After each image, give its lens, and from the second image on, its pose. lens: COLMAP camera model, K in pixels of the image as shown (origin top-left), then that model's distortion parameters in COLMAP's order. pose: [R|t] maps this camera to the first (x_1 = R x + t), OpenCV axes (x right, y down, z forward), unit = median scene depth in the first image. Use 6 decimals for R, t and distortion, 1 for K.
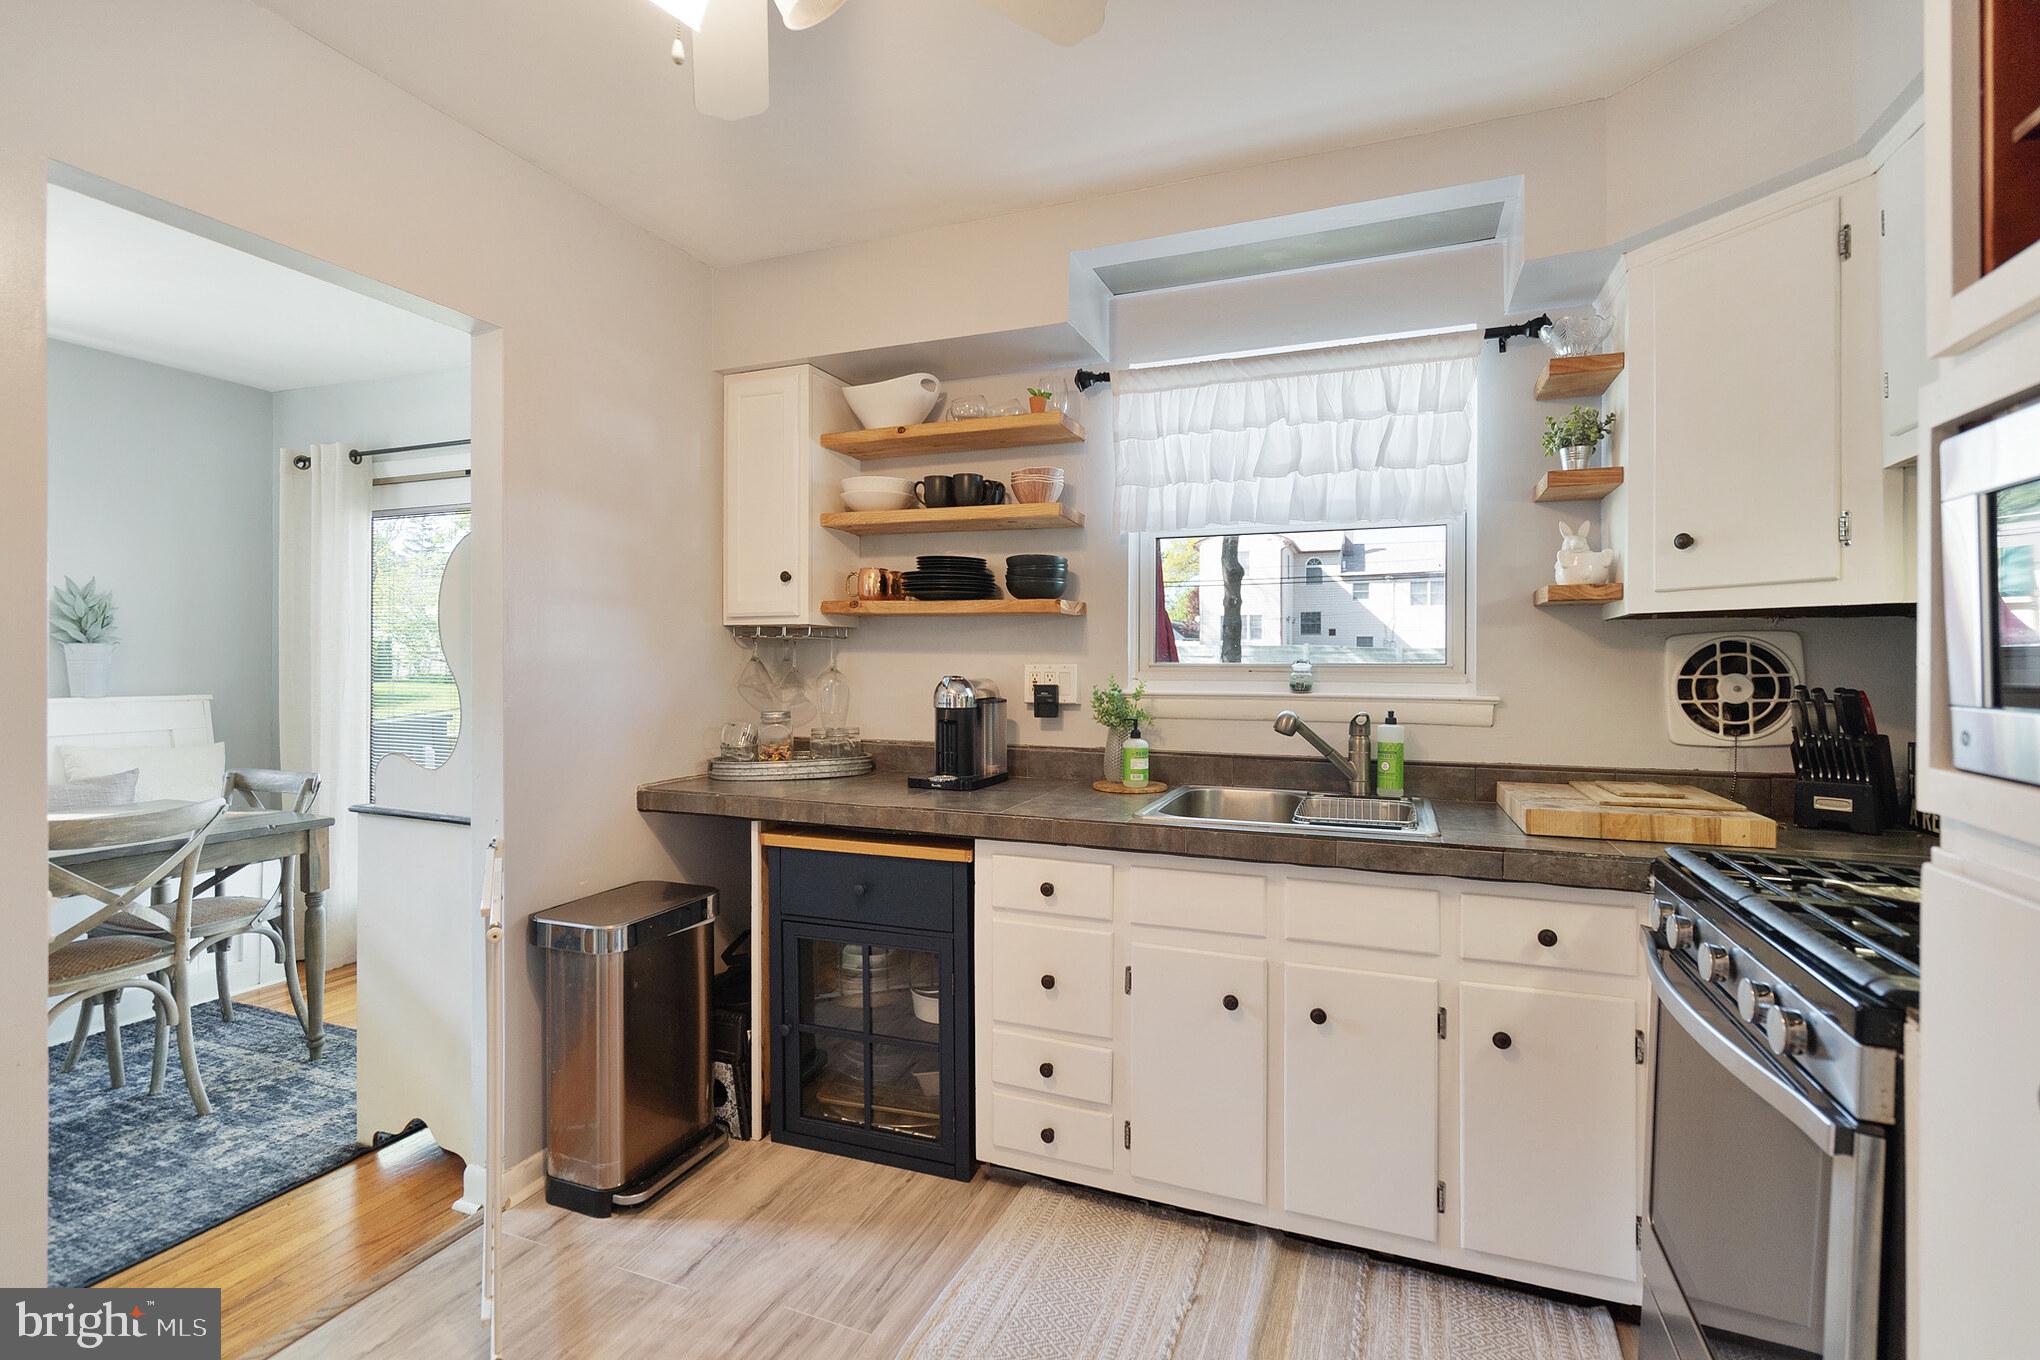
lens RADIAL K [[926.5, 0, 1018.7], [0, 926.5, 669.8], [0, 0, 1]] dist [-0.001925, -0.000118]
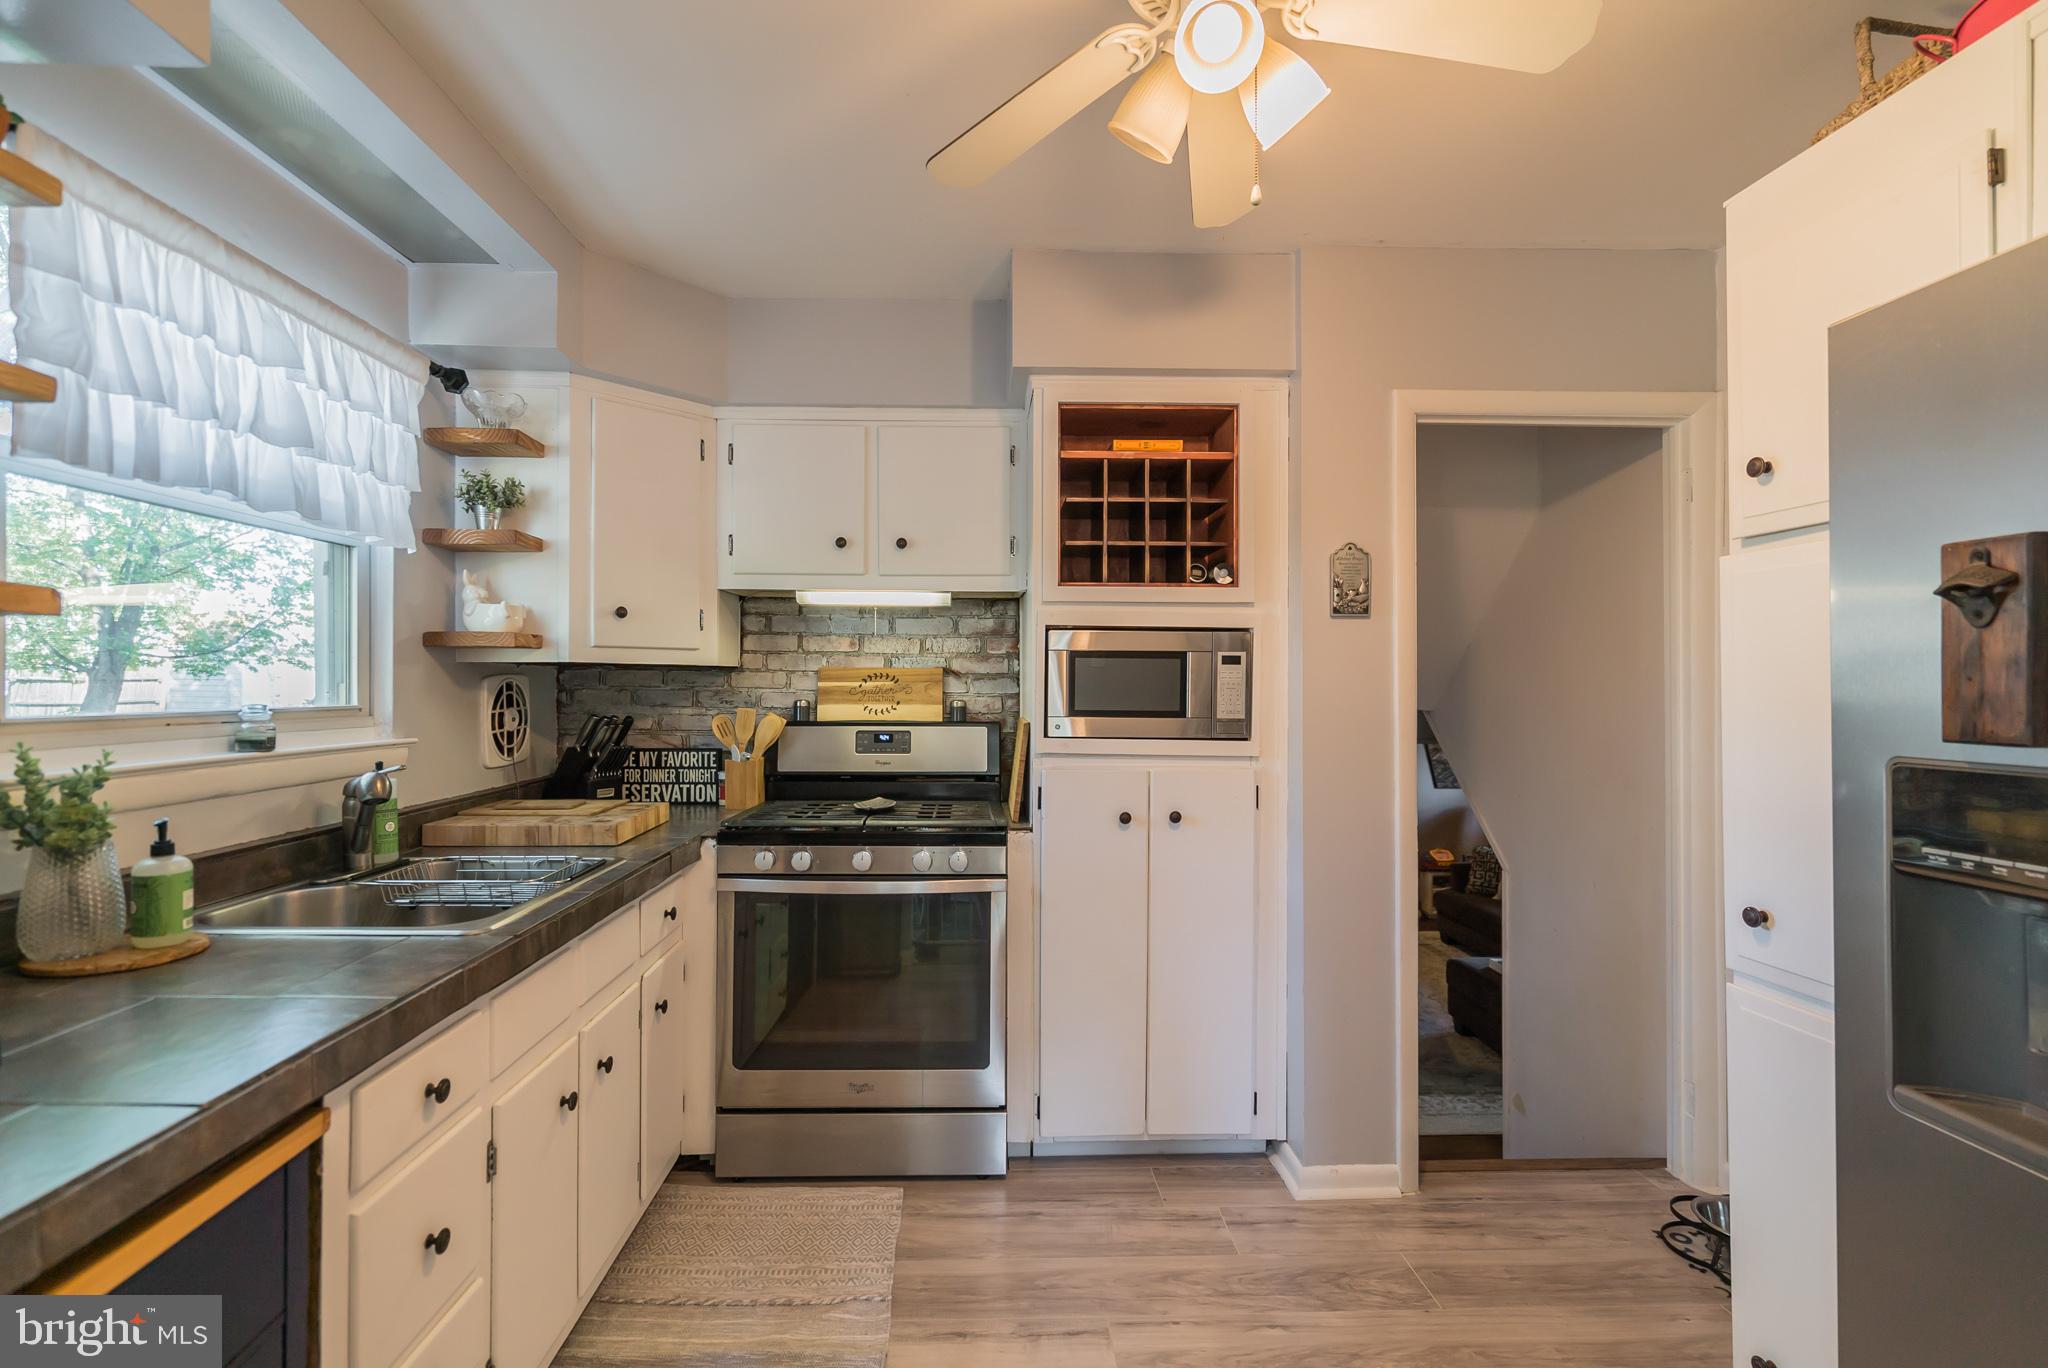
lens RADIAL K [[930.1, 0, 1022.7], [0, 930.1, 673.7], [0, 0, 1]] dist [-0.001925, -0.000118]
pose [[-0.402236, 0.005480, 0.915519, -0.654673], [0.002205, 0.999985, -0.005017, -0.032985], [-0.915533, 0.000001, -0.402242, 0.847797]]
